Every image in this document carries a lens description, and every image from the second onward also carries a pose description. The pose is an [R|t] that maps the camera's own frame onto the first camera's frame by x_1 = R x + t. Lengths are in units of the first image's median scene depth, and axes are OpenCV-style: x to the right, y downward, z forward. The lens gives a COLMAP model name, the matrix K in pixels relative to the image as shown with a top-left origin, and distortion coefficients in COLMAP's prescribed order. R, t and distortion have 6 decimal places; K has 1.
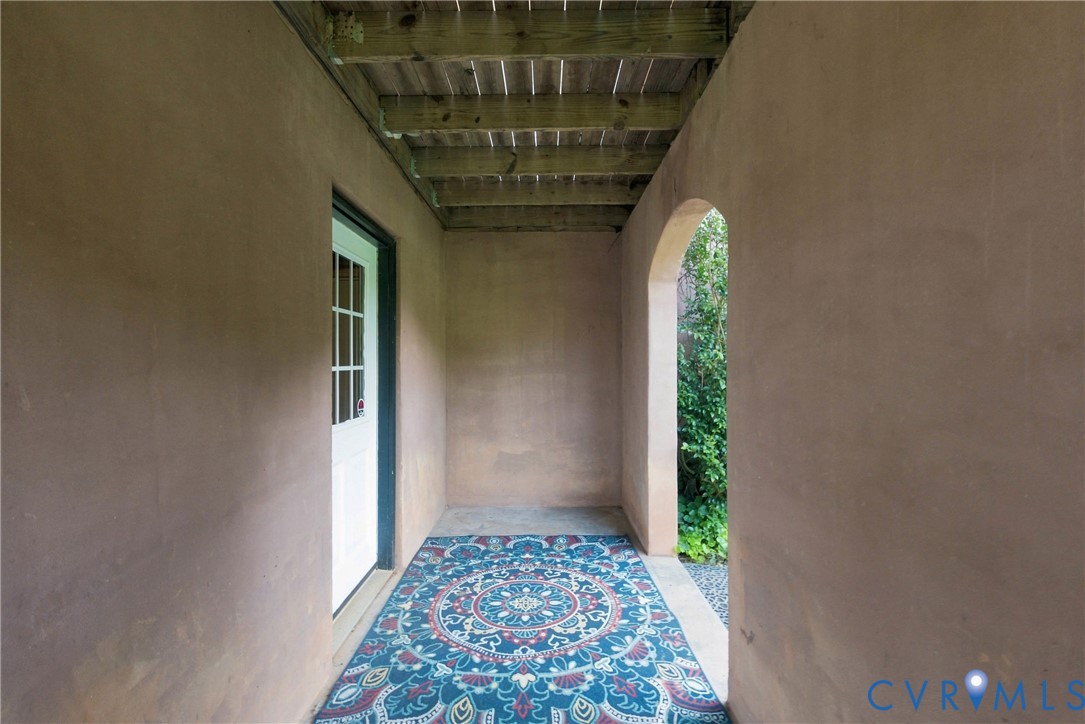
lens RADIAL K [[480.7, 0, 541.9], [0, 480.7, 360.0], [0, 0, 1]] dist [0.000471, 0.000084]
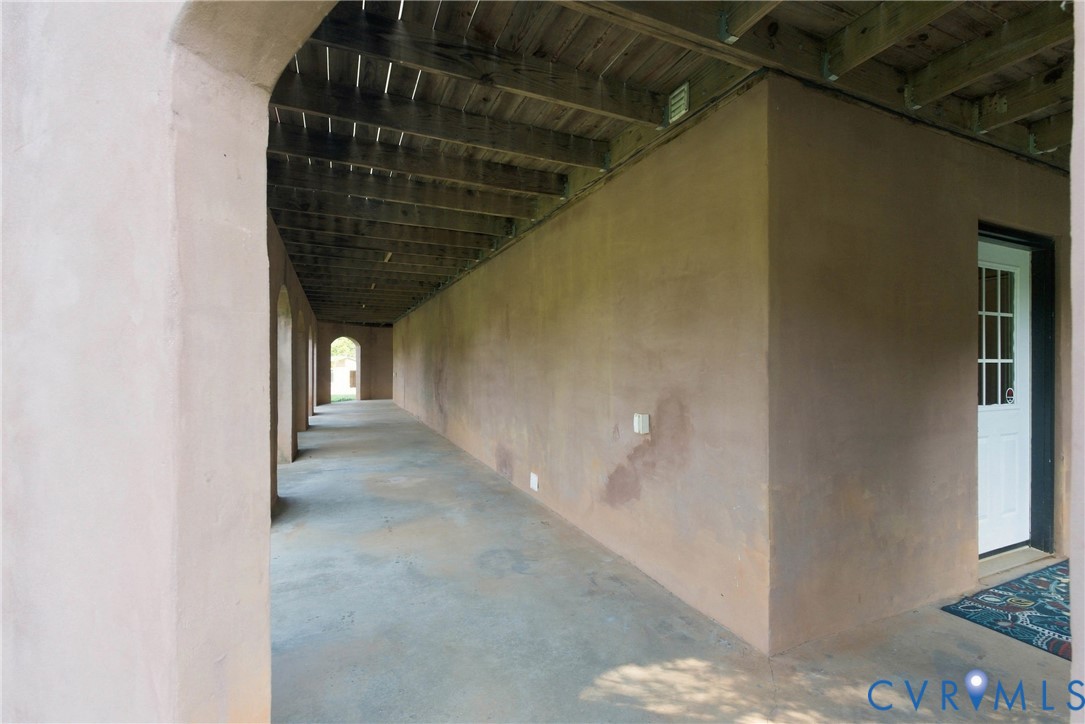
lens RADIAL K [[480.7, 0, 546.0], [0, 480.7, 361.7], [0, 0, 1]] dist [0.000471, 0.000084]
pose [[0.409583, -0.001986, -0.912270, 0.236894], [-0.001938, 0.999993, -0.003047, 0.025869], [0.912271, 0.003016, 0.409577, -0.523423]]
